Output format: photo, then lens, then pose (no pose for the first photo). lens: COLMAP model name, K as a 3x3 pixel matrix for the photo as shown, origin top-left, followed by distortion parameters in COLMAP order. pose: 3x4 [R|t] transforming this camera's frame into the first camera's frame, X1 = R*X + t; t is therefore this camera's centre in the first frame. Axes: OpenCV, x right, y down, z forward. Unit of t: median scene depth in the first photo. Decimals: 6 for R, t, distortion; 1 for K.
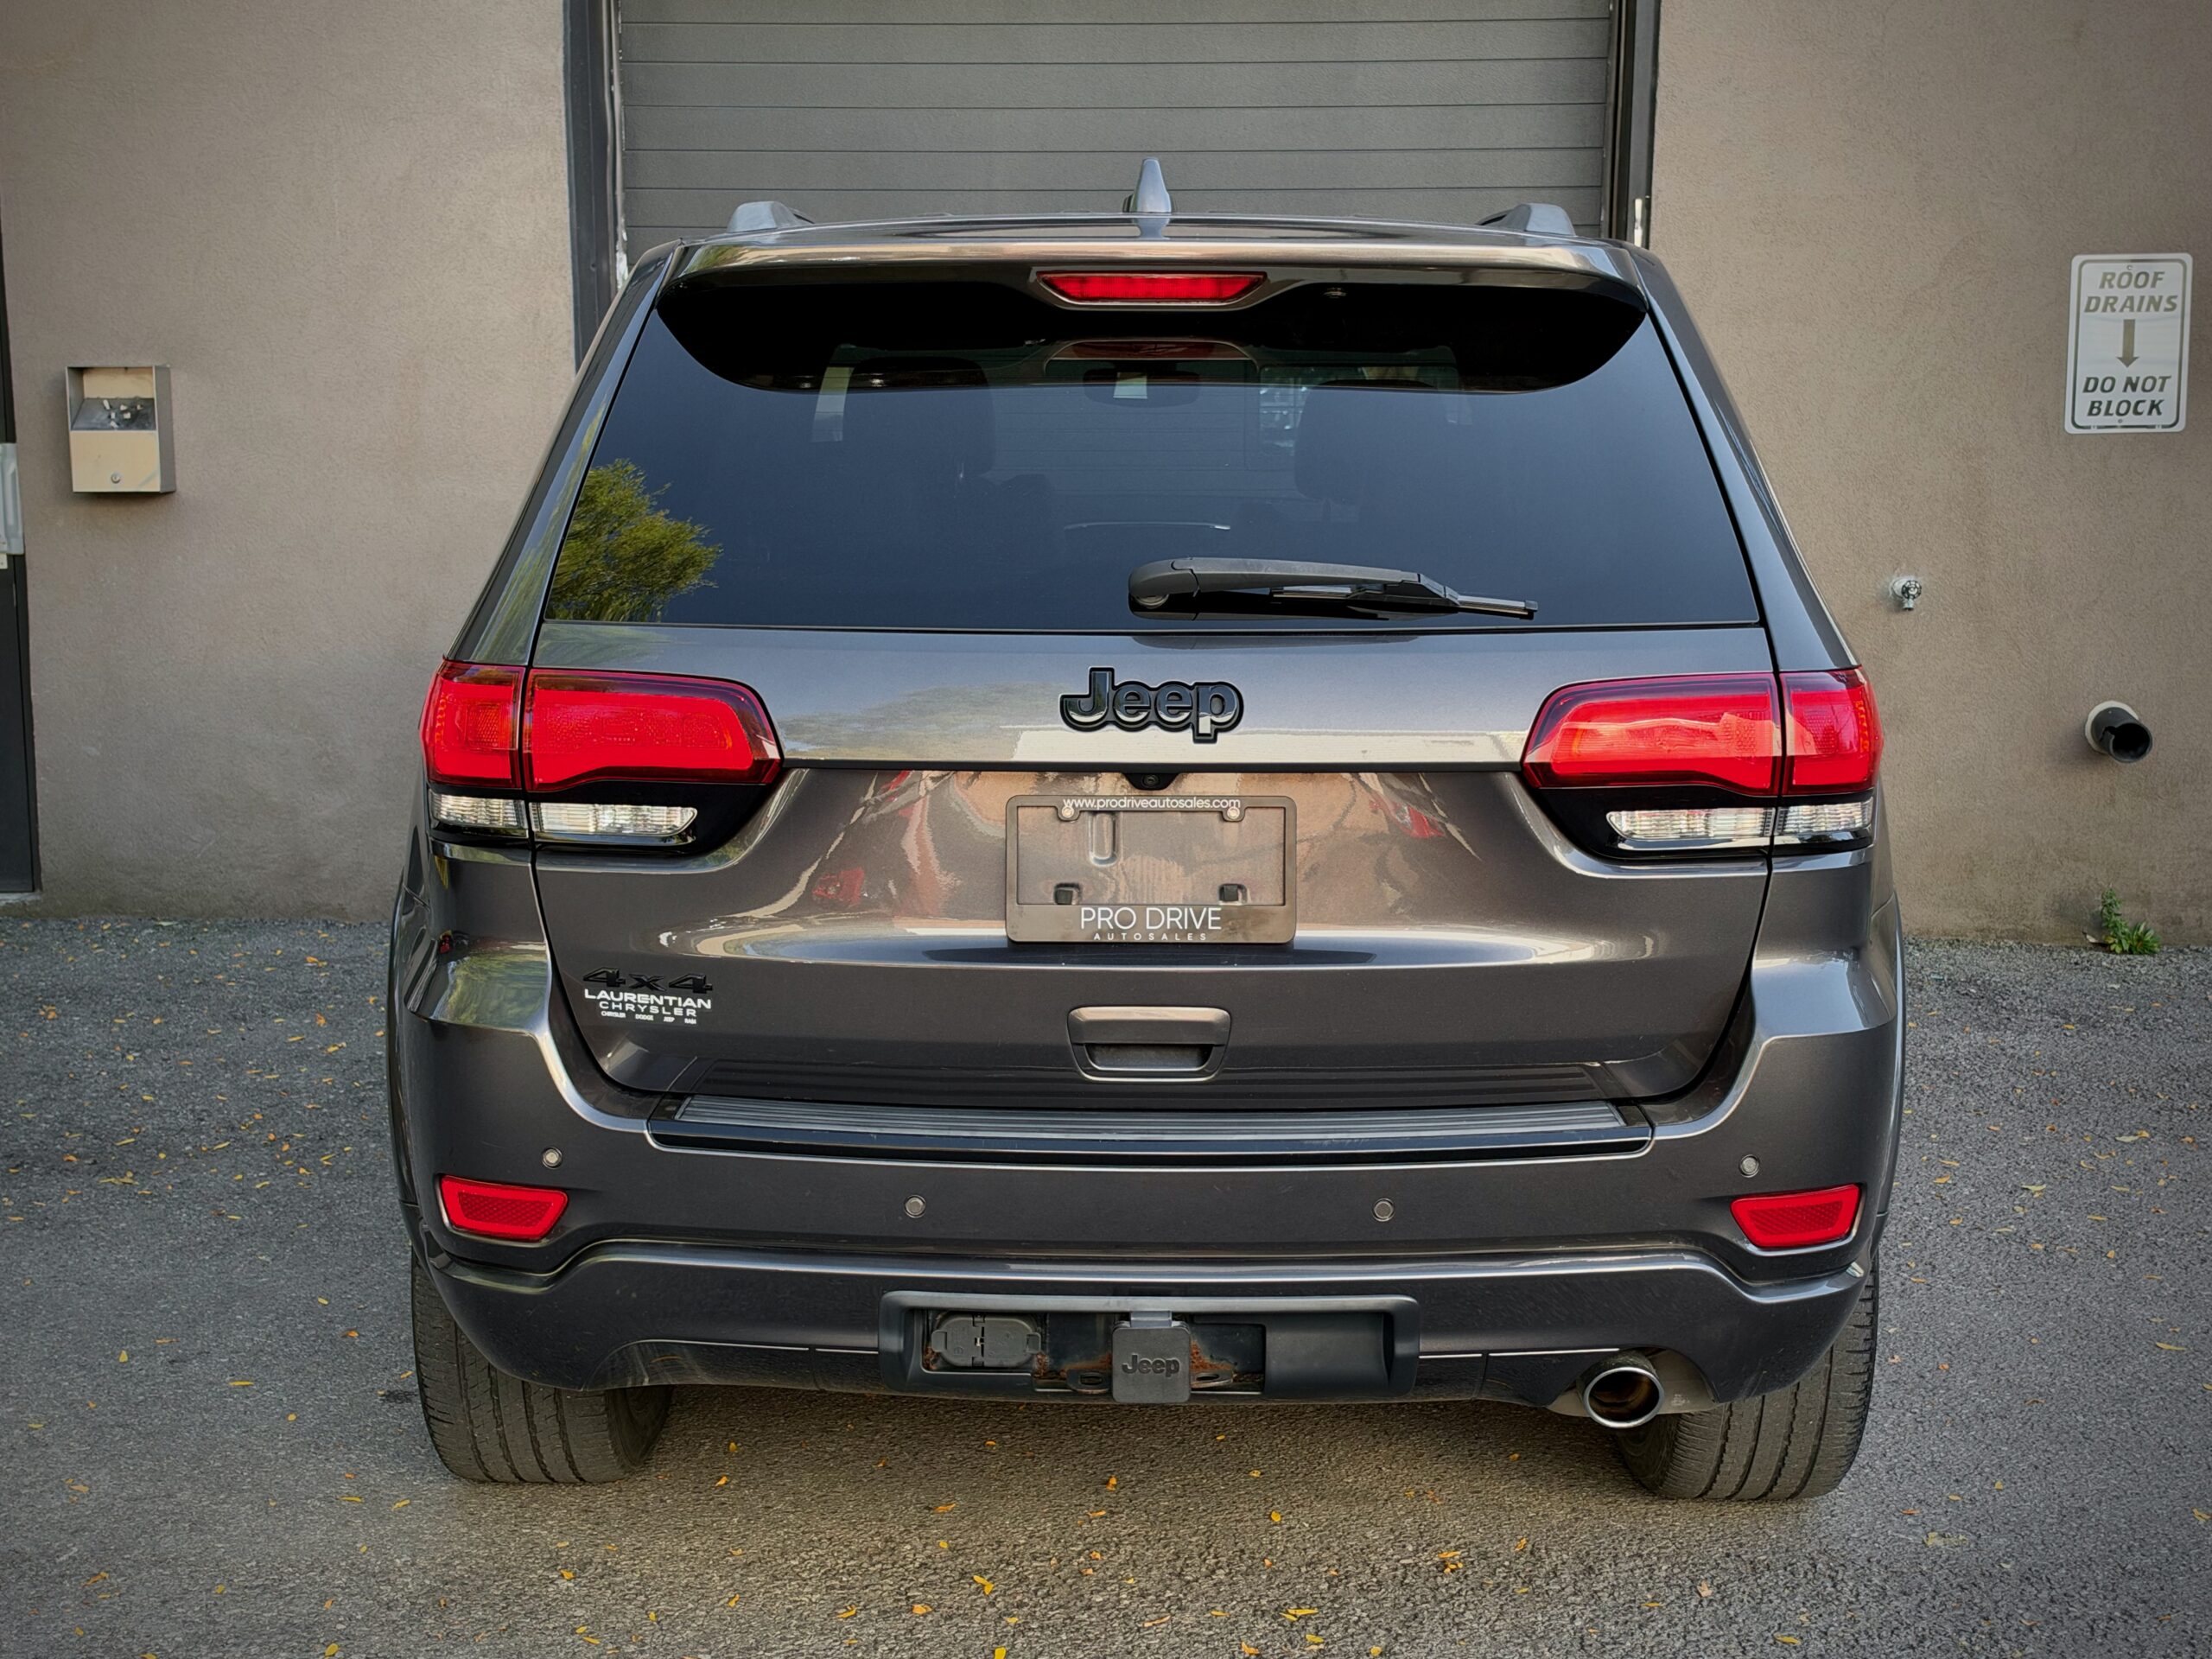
lens RADIAL K [[2953.8, 0, 1109.9], [0, 2953.8, 831.0], [0, 0, 1]] dist [0.275179, -0.821865]
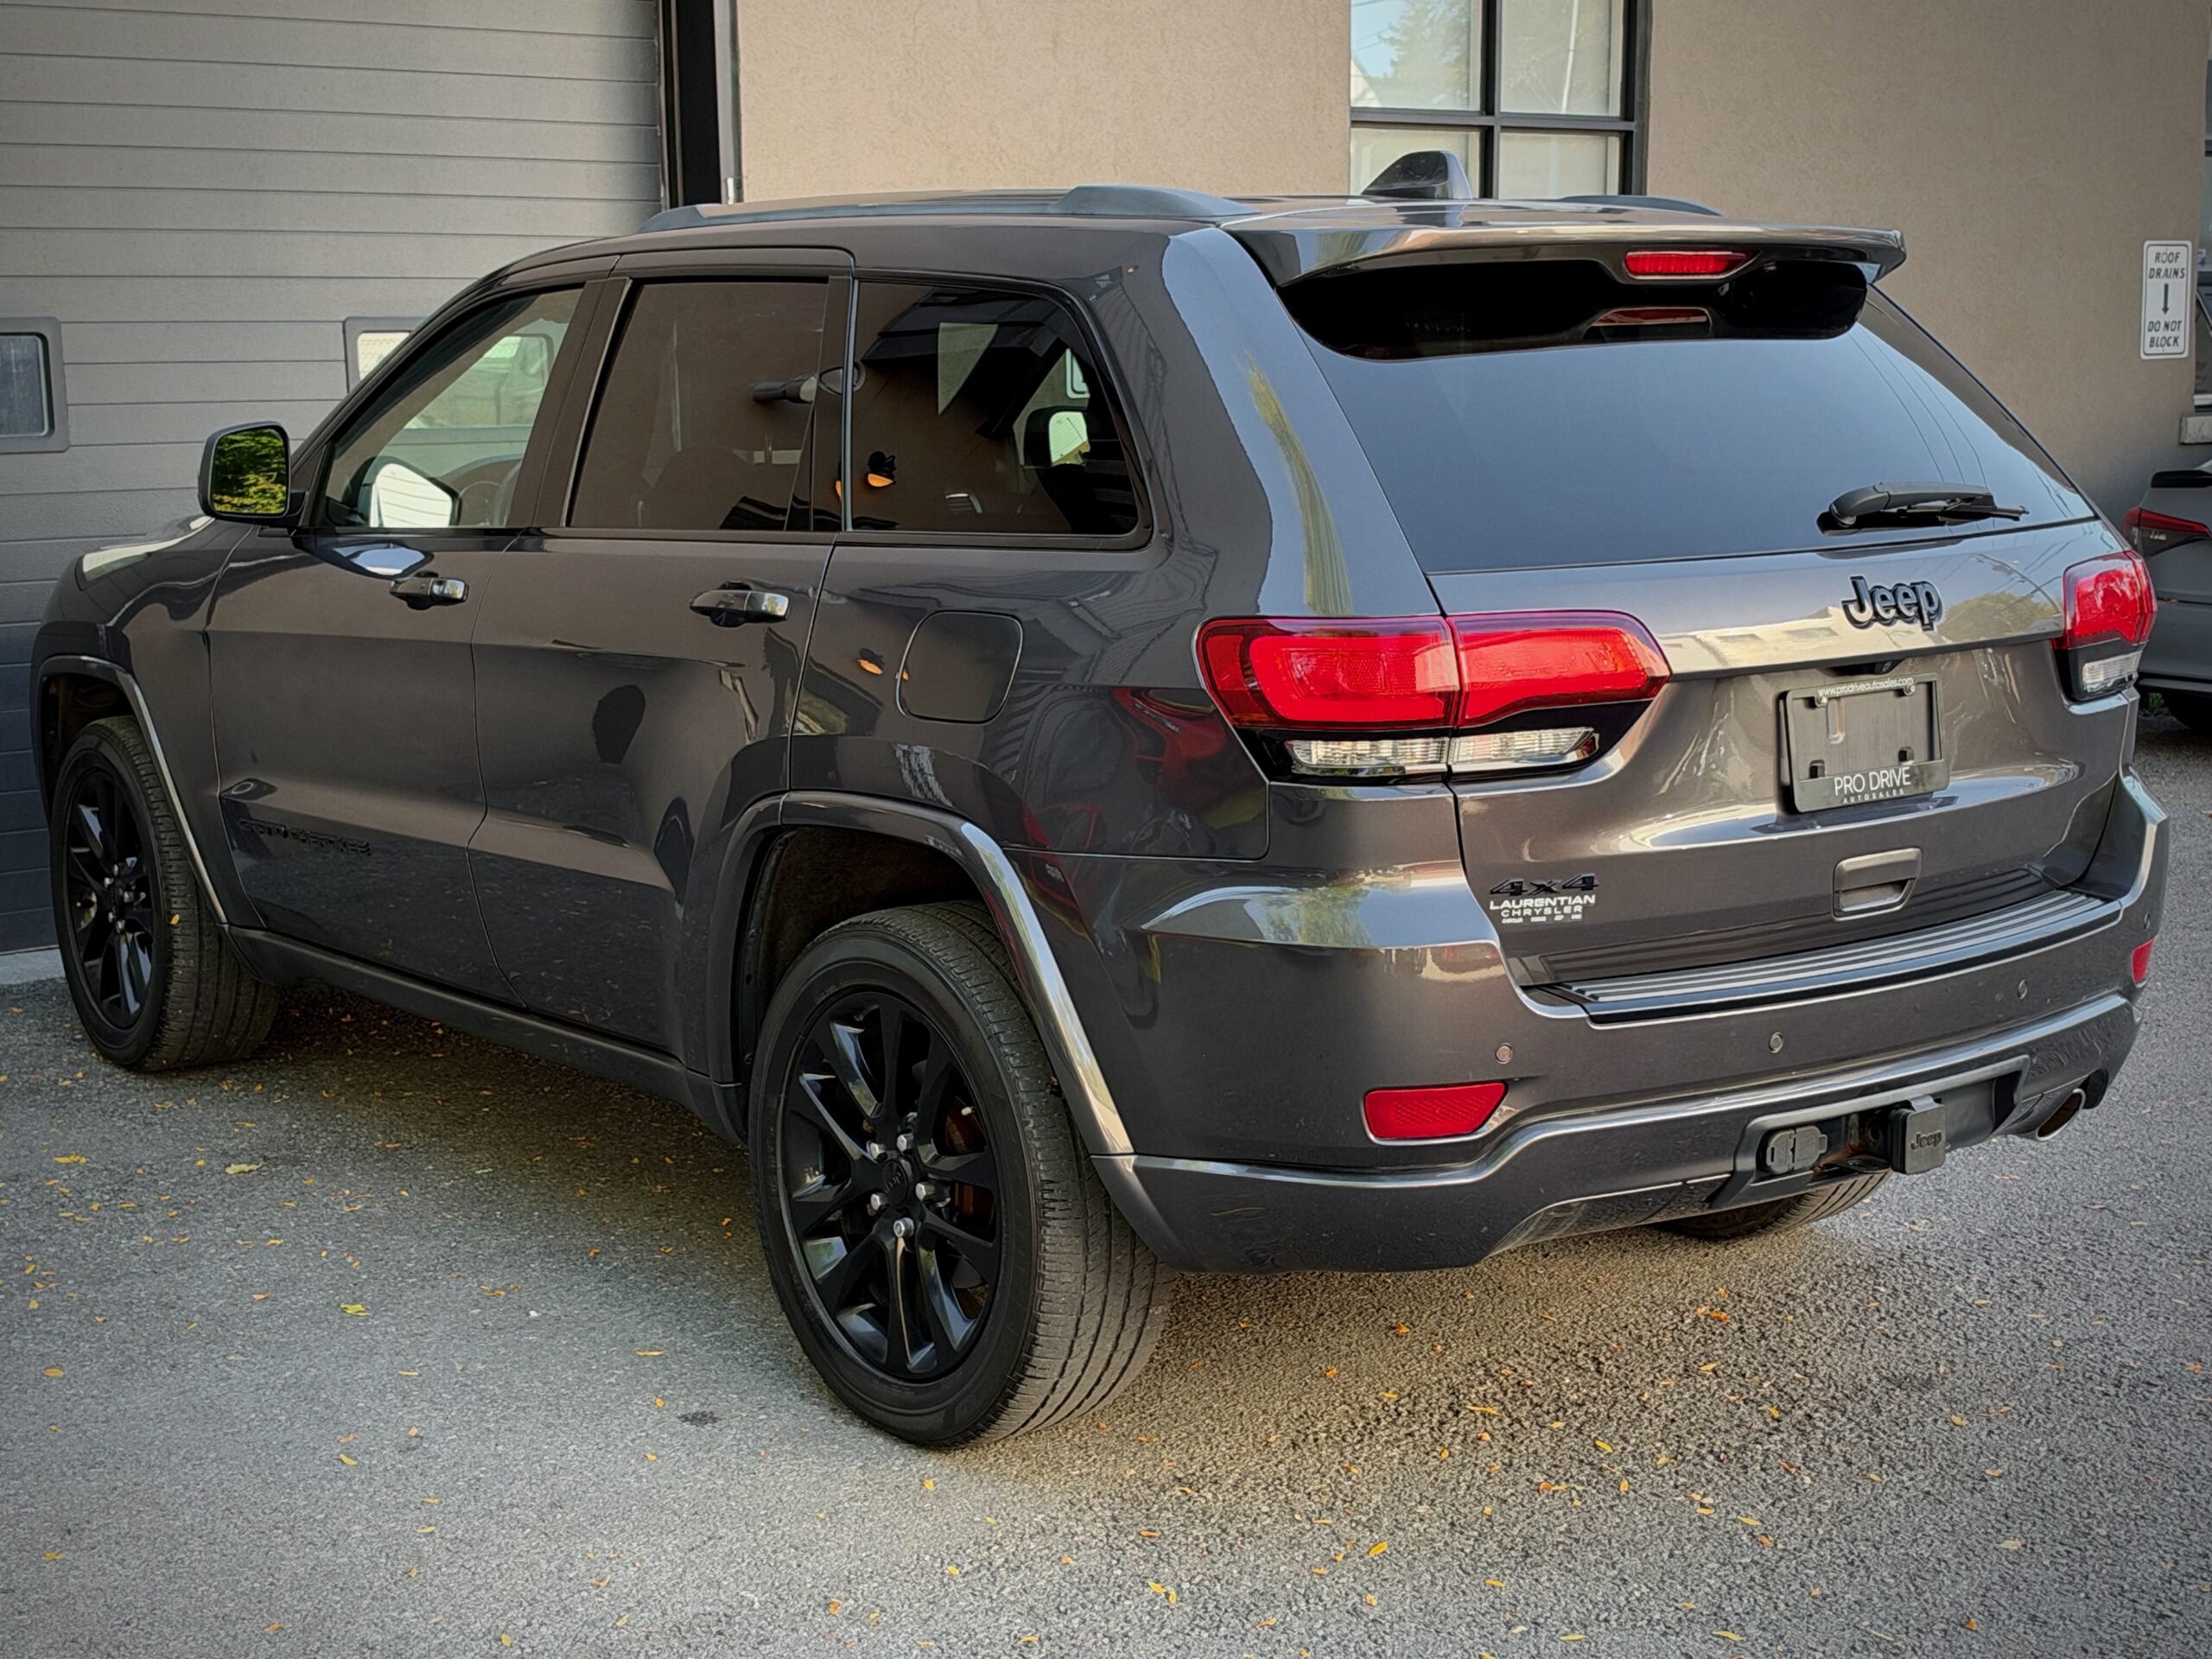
lens RADIAL K [[3037.2, 0, 1106.0], [0, 3037.2, 829.5], [0, 0, 1]] dist [0.193293, -0.006665]
pose [[0.783567, -0.111178, 0.611280, -0.618139], [0.108109, 0.993248, 0.042071, -0.023260], [-0.611830, 0.033119, 0.790296, 0.119295]]
